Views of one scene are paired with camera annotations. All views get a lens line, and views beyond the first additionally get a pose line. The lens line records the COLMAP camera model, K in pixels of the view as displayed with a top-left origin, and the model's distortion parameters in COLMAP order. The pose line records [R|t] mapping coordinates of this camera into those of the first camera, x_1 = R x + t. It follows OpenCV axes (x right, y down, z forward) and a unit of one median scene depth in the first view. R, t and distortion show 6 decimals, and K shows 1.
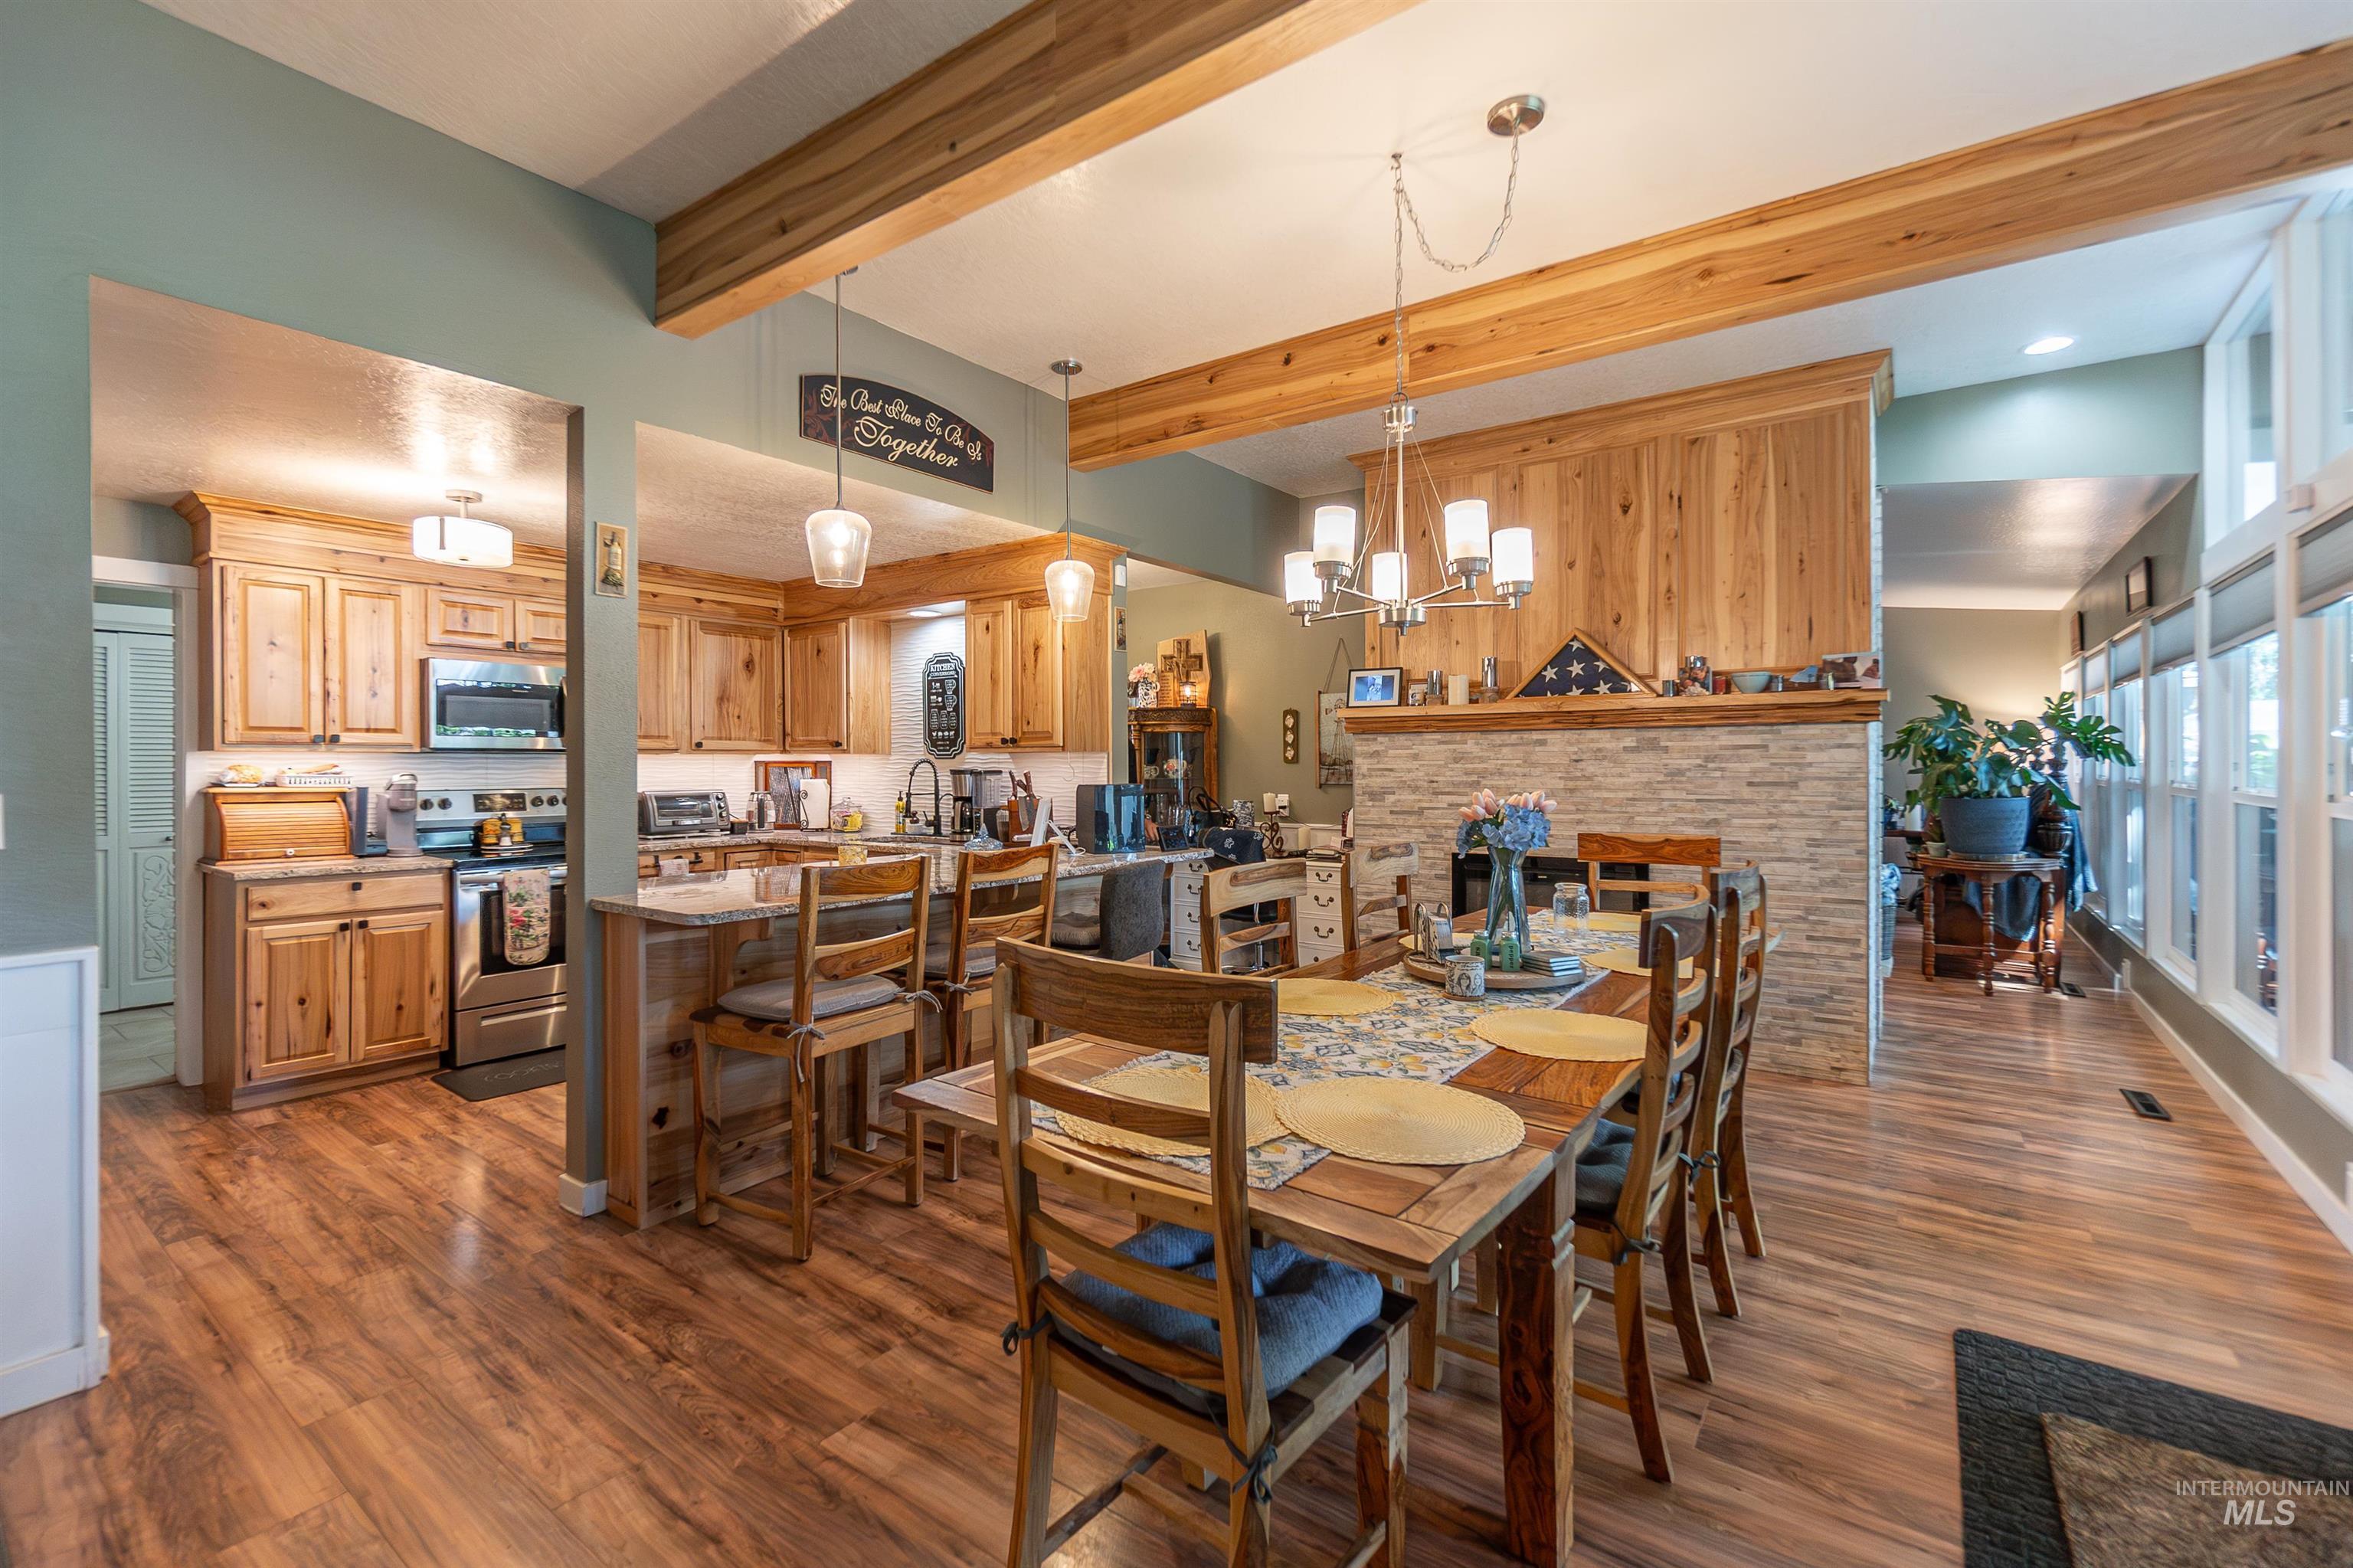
lens RADIAL K [[1015.2, 0, 1172.6], [0, 1015.2, 769.1], [0, 0, 1]] dist [-0.006906, -0.000005]
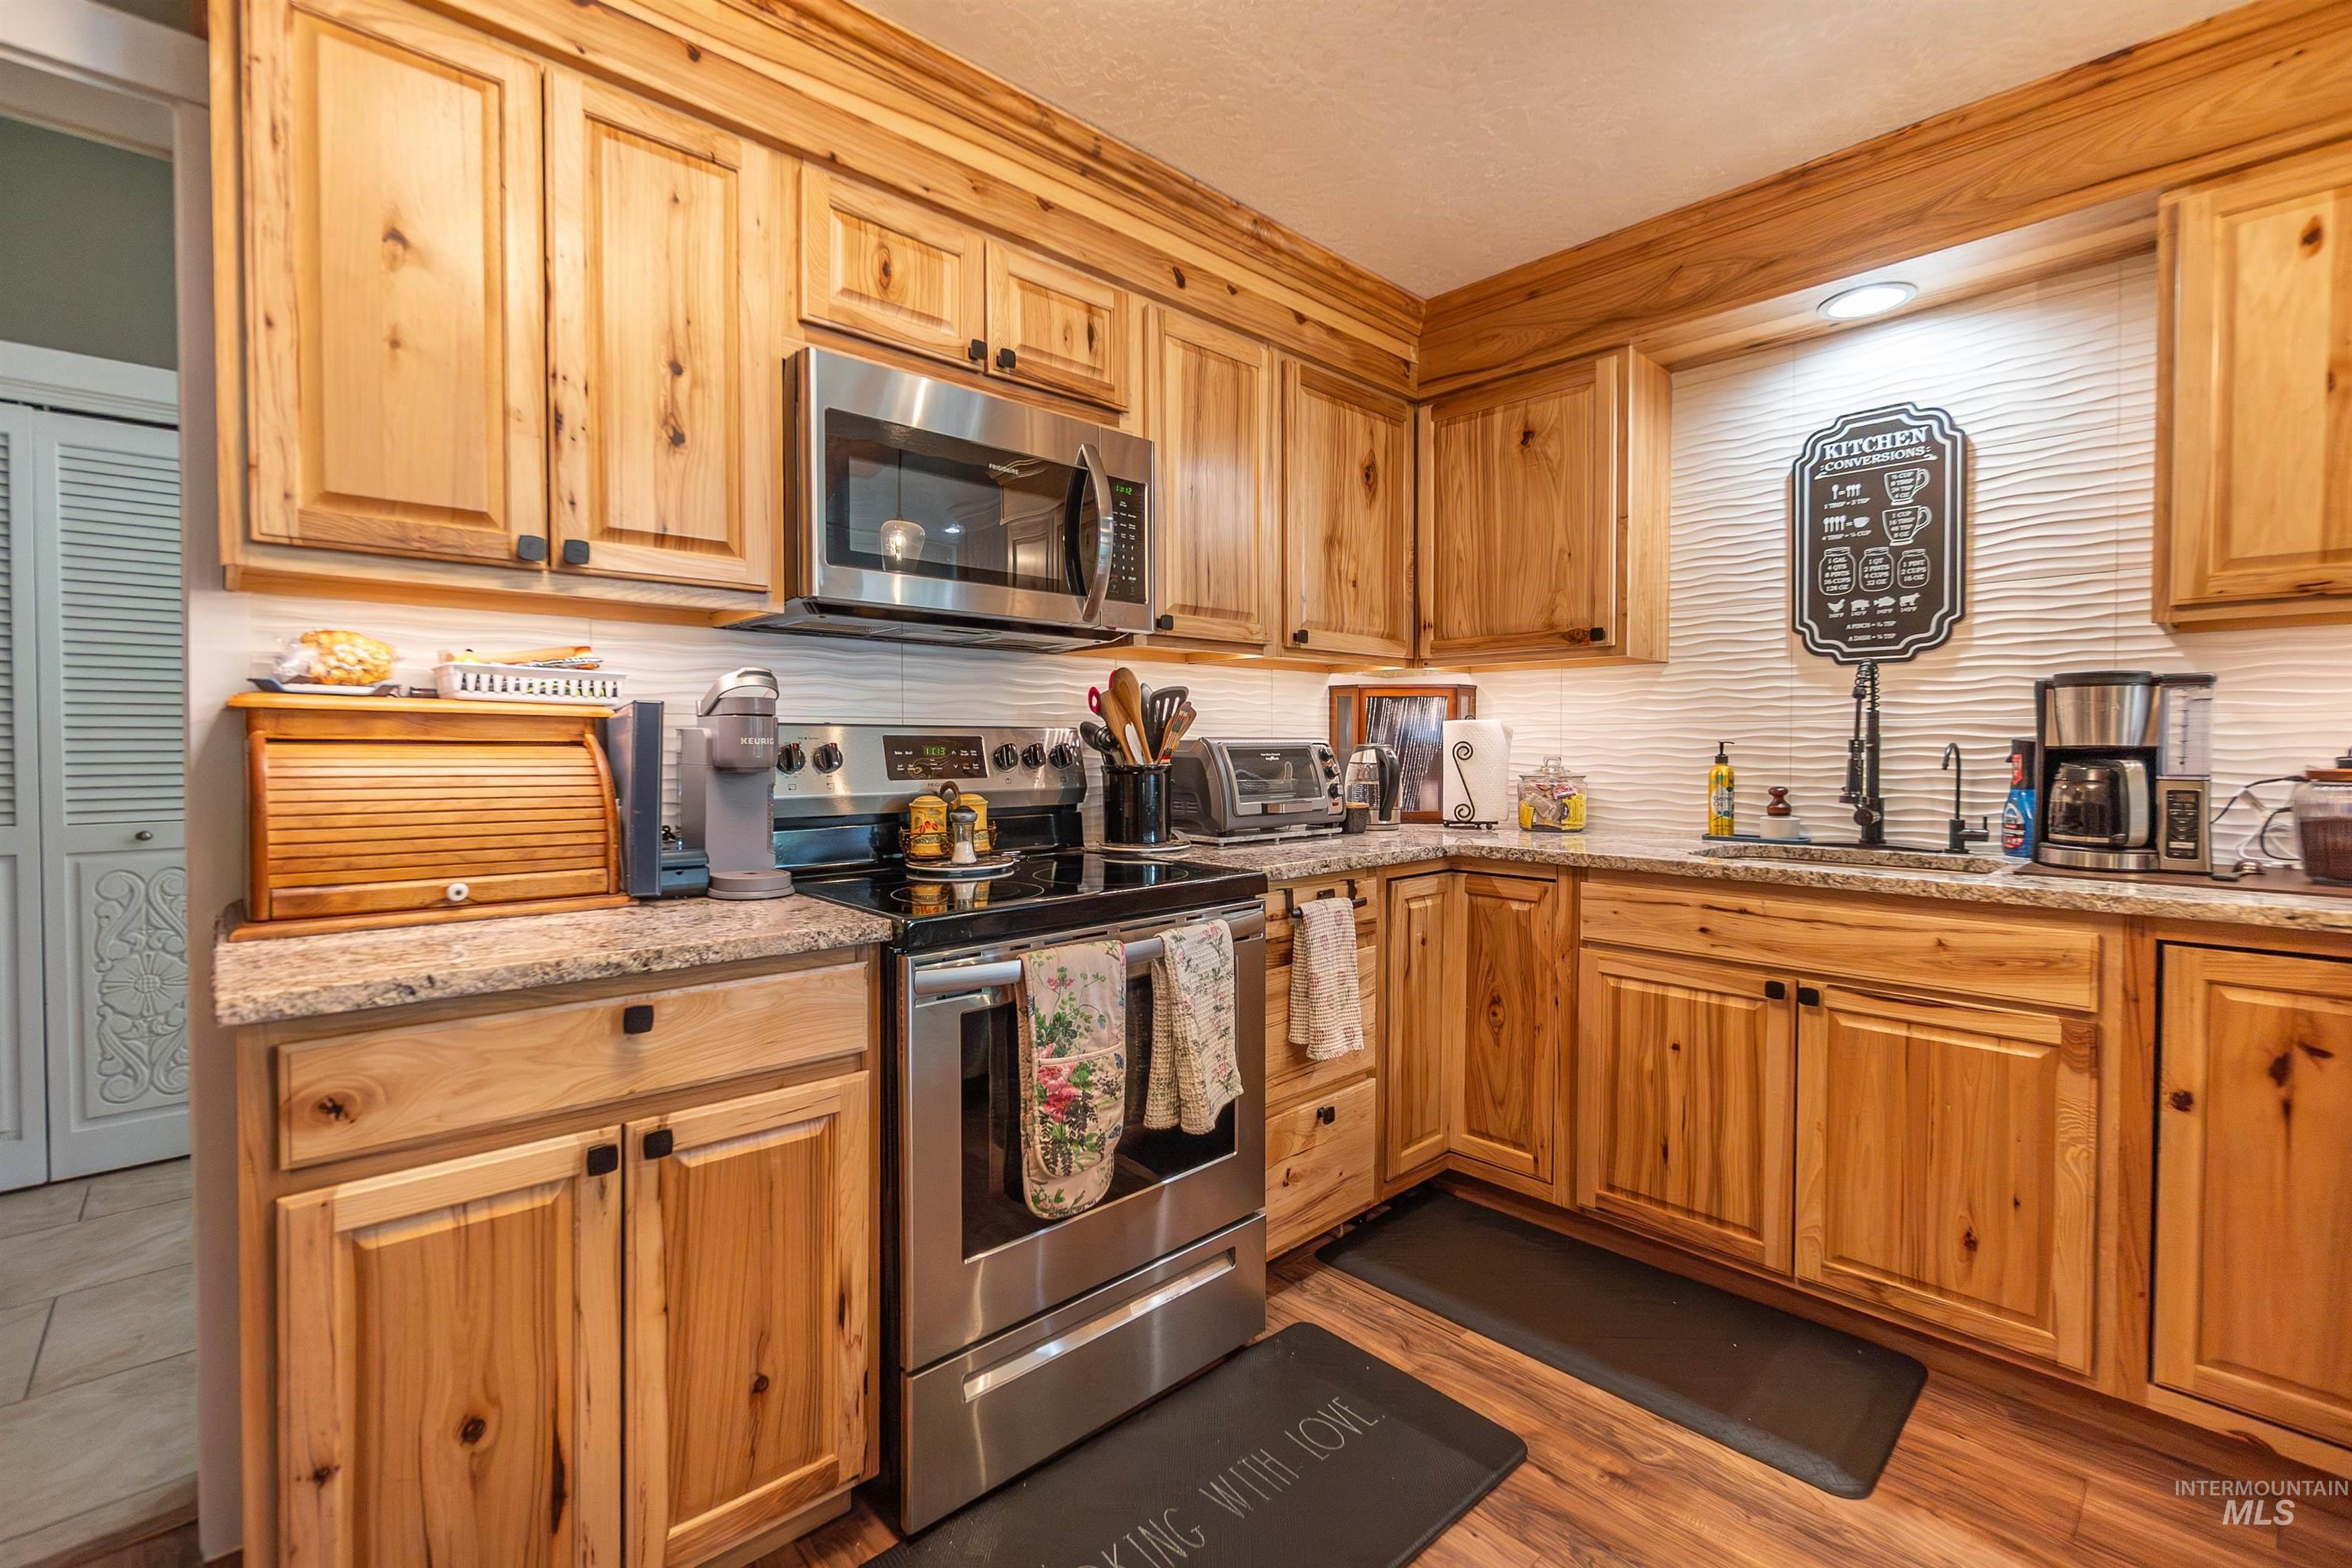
lens RADIAL K [[1014.7, 0, 1168.0], [0, 1014.7, 769.2], [0, 0, 1]] dist [-0.006906, -0.000005]
pose [[0.981960, 0.005840, -0.188999, -0.553988], [-0.002337, 0.999821, 0.018753, 0.033828], [0.189075, -0.017973, 0.981798, 0.683547]]
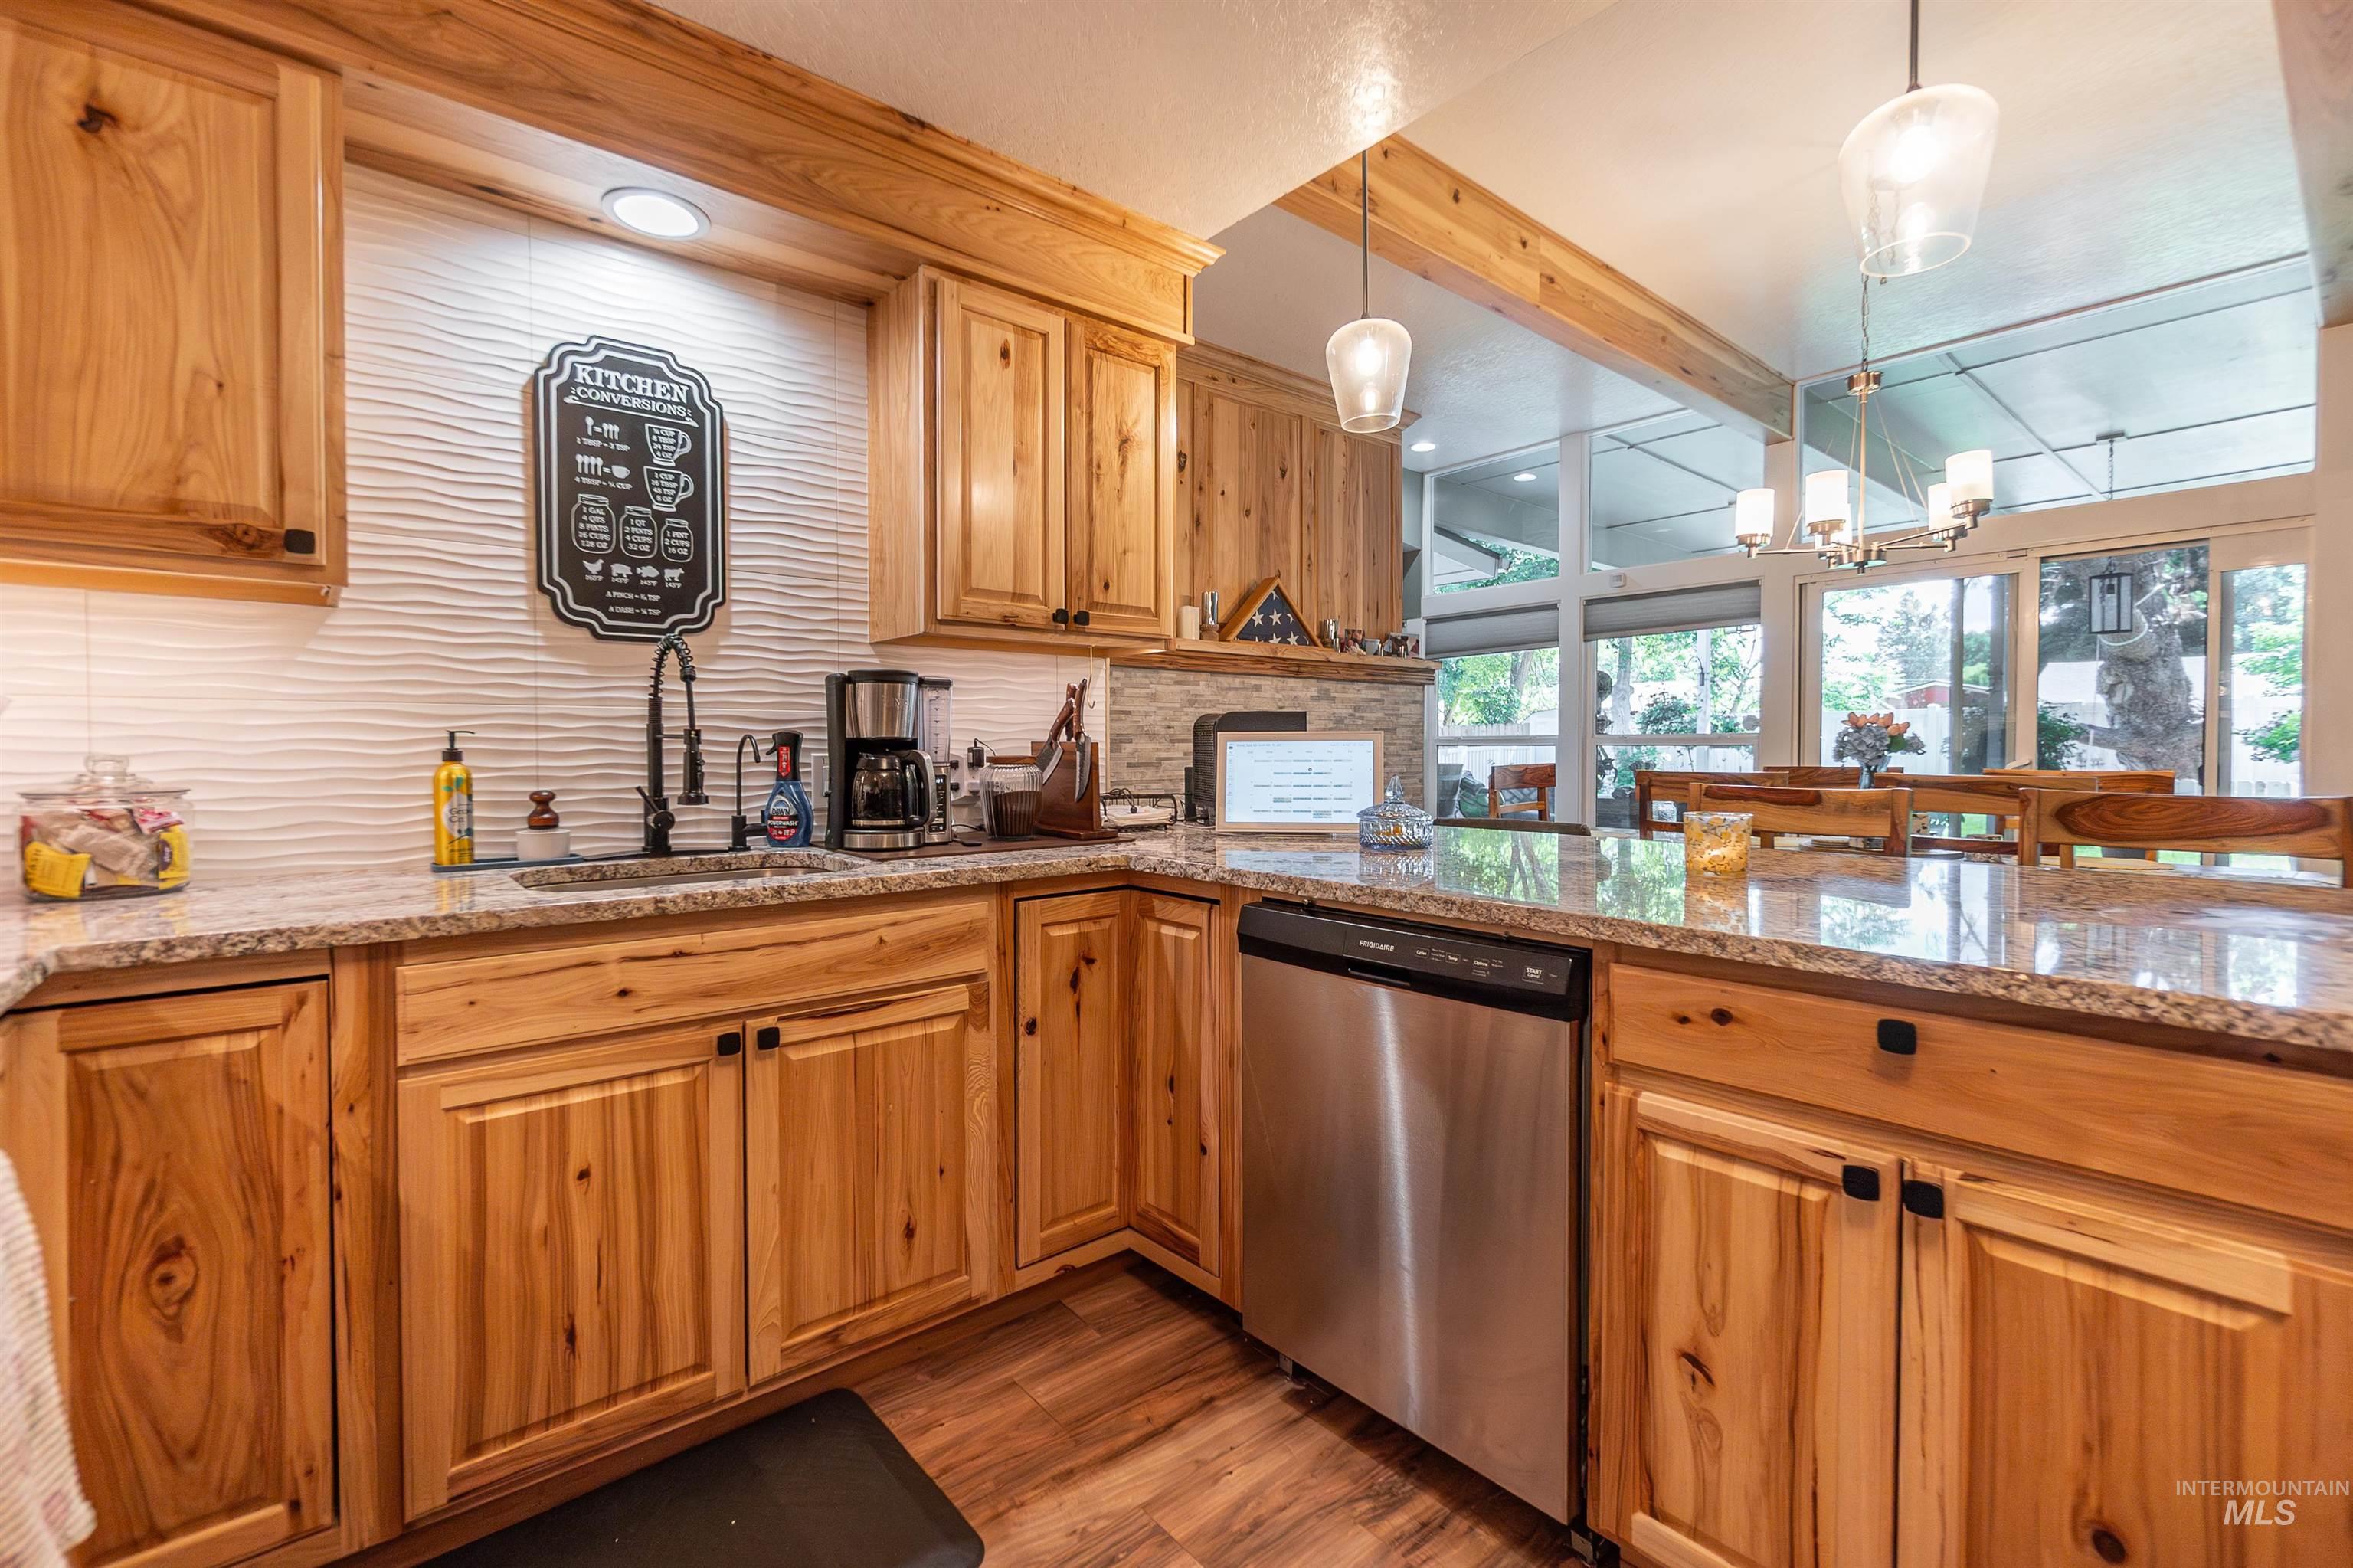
lens RADIAL K [[1015.2, 0, 1170.5], [0, 1015.2, 769.2], [0, 0, 1]] dist [-0.006906, -0.000005]
pose [[0.238336, -0.018911, 0.970999, -0.678454], [0.006296, 0.999819, 0.017927, 0.038107], [-0.971162, 0.001840, 0.238412, 0.936647]]
